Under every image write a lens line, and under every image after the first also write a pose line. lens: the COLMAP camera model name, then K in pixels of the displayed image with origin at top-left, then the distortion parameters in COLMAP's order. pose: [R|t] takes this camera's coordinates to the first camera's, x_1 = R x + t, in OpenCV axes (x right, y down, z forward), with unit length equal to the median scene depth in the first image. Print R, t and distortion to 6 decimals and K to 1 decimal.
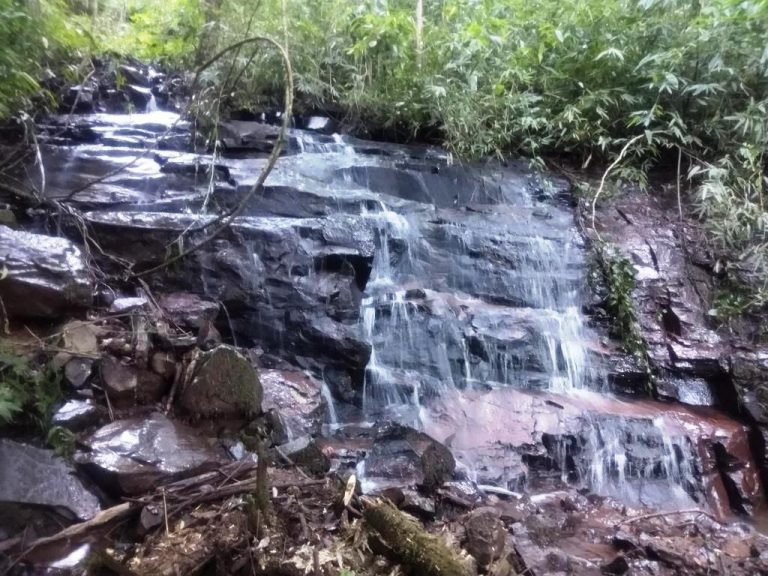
lens RADIAL K [[588.3, 0, 384.0], [0, 588.3, 288.0], [0, 0, 1]] dist [0.011306, -0.007444]
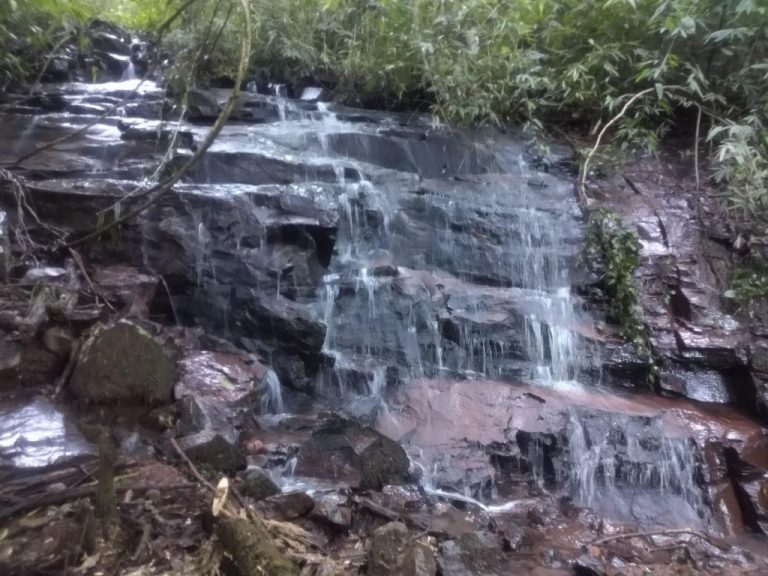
lens RADIAL K [[588.3, 0, 384.0], [0, 588.3, 288.0], [0, 0, 1]] dist [0.011306, -0.007444]
pose [[0.997911, 0.009463, -0.063913, 0.112244], [-0.008657, 0.999880, 0.012872, 0.025820], [0.064027, -0.012292, 0.997872, 0.117735]]
